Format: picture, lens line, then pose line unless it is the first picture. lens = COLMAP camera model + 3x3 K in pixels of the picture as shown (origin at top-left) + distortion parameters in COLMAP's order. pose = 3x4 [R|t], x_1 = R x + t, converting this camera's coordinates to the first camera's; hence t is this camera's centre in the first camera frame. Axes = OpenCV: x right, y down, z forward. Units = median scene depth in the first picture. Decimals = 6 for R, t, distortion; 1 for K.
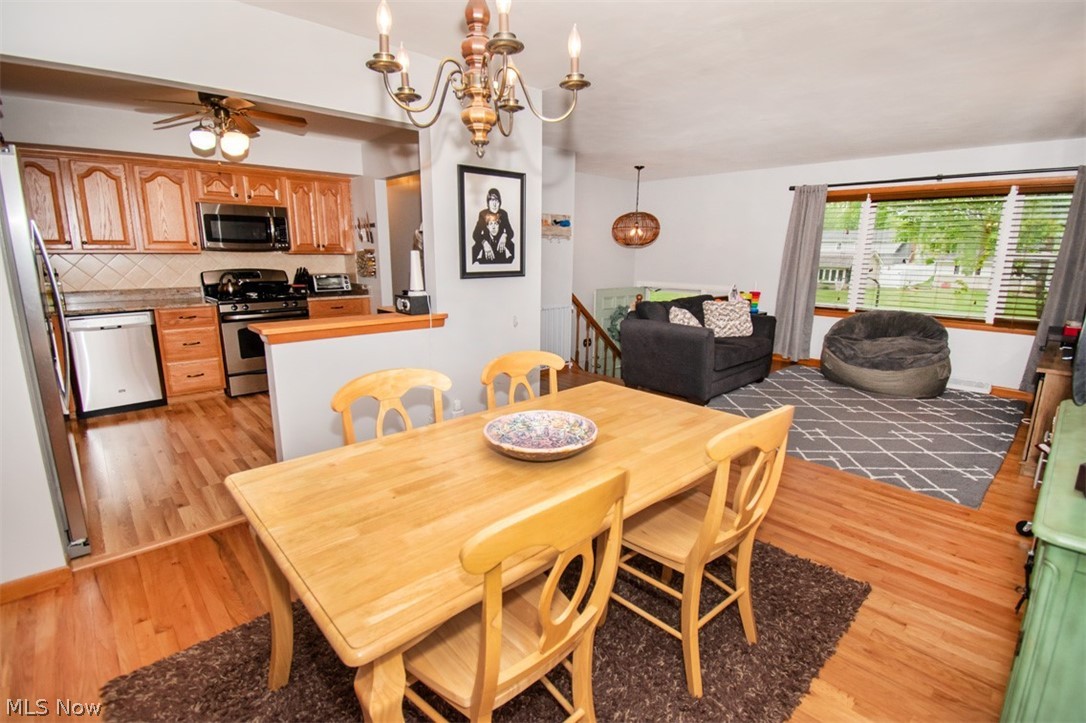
lens RADIAL K [[501.0, 0, 544.1], [0, 501.0, 358.2], [0, 0, 1]] dist [0.028245, -0.031675]
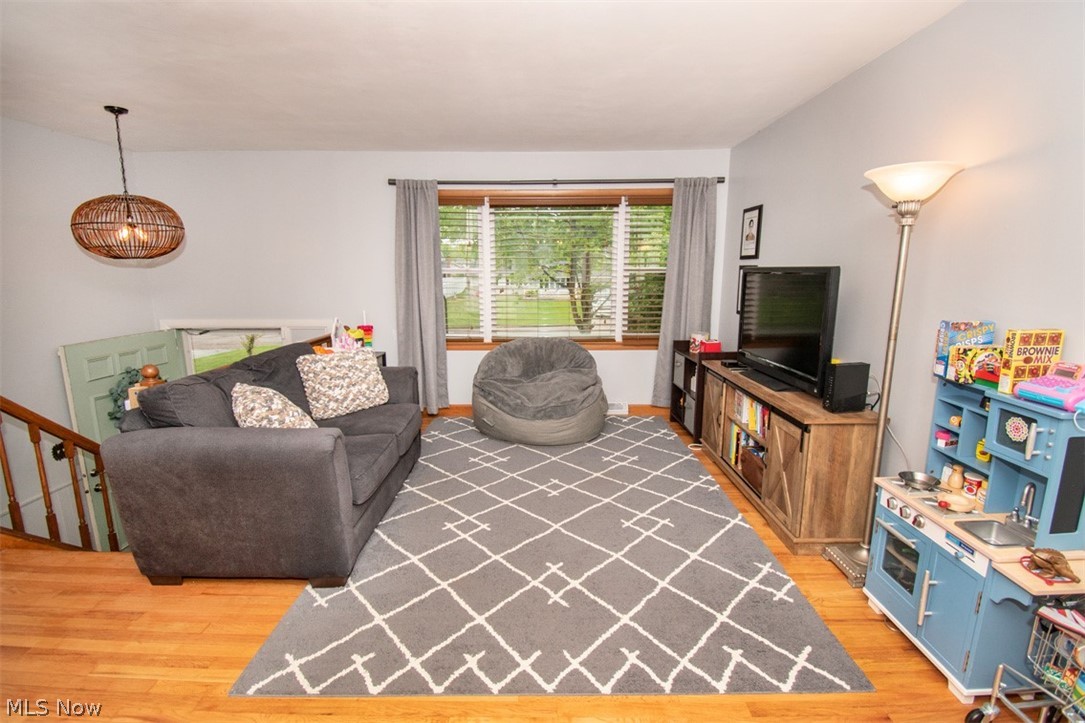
lens RADIAL K [[487.2, 0, 540.6], [0, 487.2, 359.0], [0, 0, 1]] dist [0.023852, -0.028723]
pose [[0.687964, -0.140674, 0.711981, 0.129363], [0.159167, 0.986396, 0.041096, -0.102080], [-0.708076, 0.085051, 0.700995, 0.477153]]
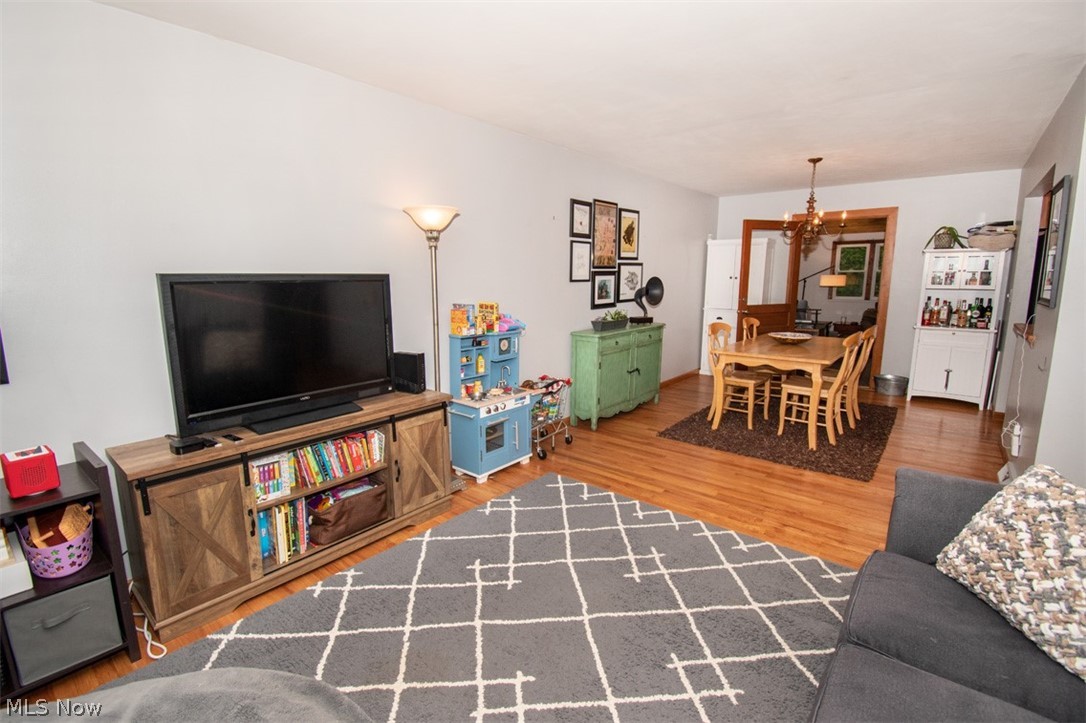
lens RADIAL K [[487.6, 0, 541.1], [0, 487.6, 359.0], [0, 0, 1]] dist [0.023852, -0.028723]
pose [[-0.992371, 0.016988, -0.122112, 0.586182], [-0.029354, 0.929420, 0.367853, -0.242313], [0.119743, 0.368631, -0.921831, 1.155392]]
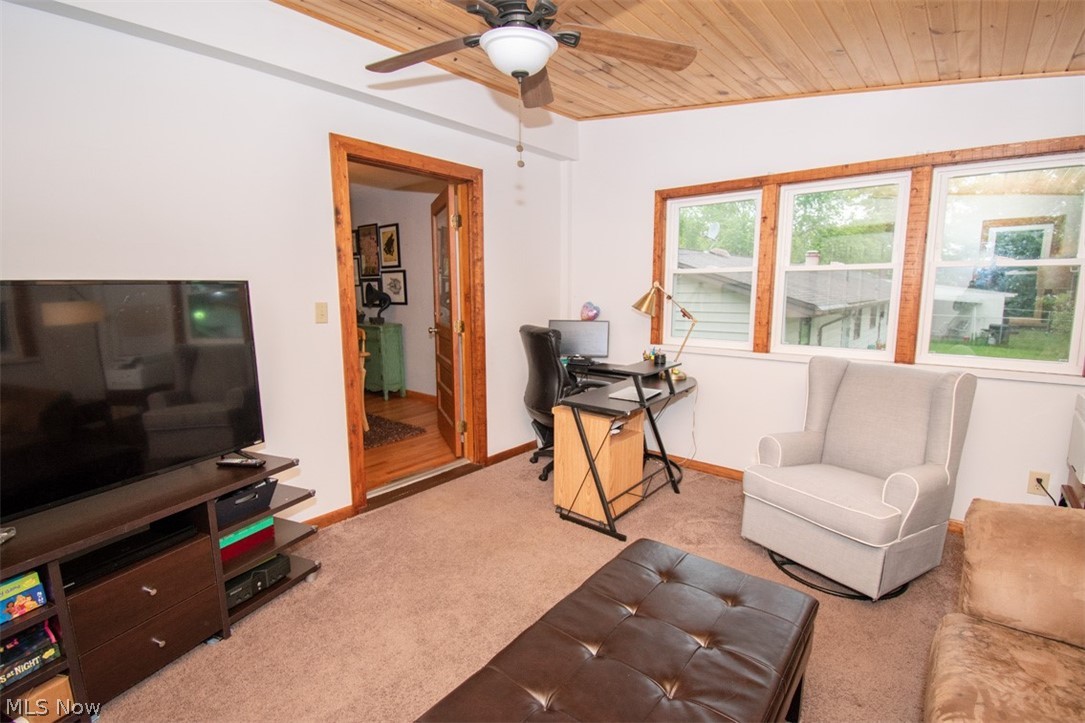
lens RADIAL K [[487.2, 0, 540.6], [0, 487.2, 359.0], [0, 0, 1]] dist [0.023852, -0.028723]
pose [[-0.123335, -0.152517, 0.980575, -0.967527], [0.208149, 0.962162, 0.175833, 0.017052], [-0.970290, 0.225792, -0.086922, -0.052533]]
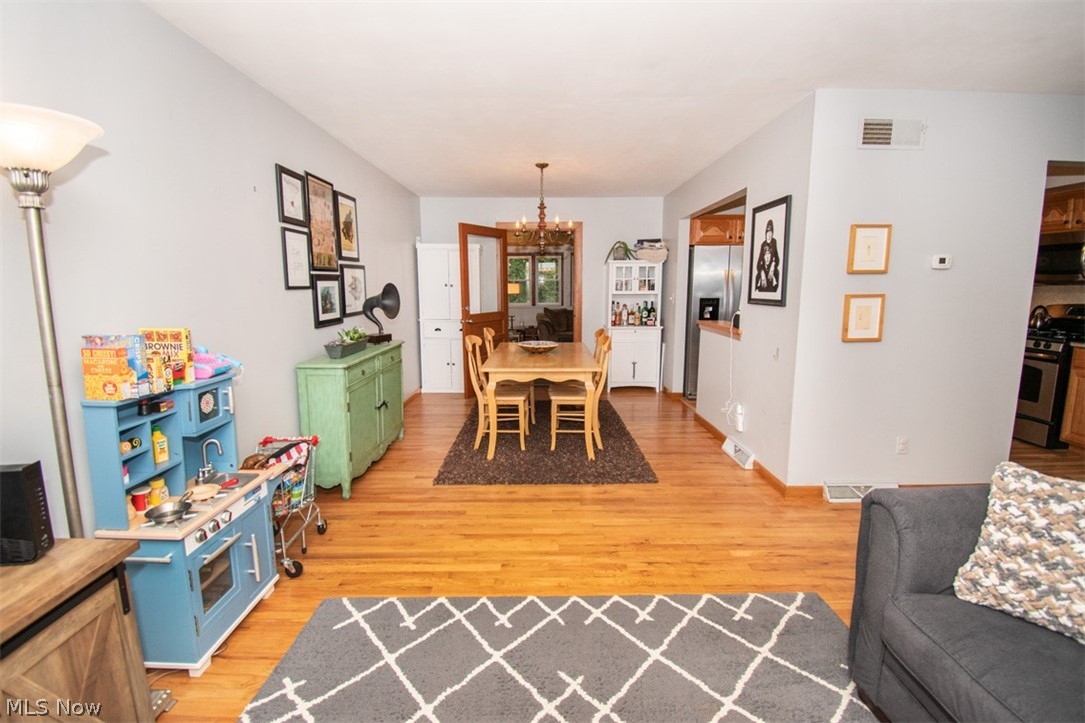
lens RADIAL K [[487.2, 0, 540.6], [0, 487.2, 359.0], [0, 0, 1]] dist [0.023852, -0.028723]
pose [[-0.682277, 0.105689, -0.723415, 0.650696], [-0.154369, 0.946361, 0.283851, -0.184182], [0.714611, 0.305337, -0.629365, 0.912299]]
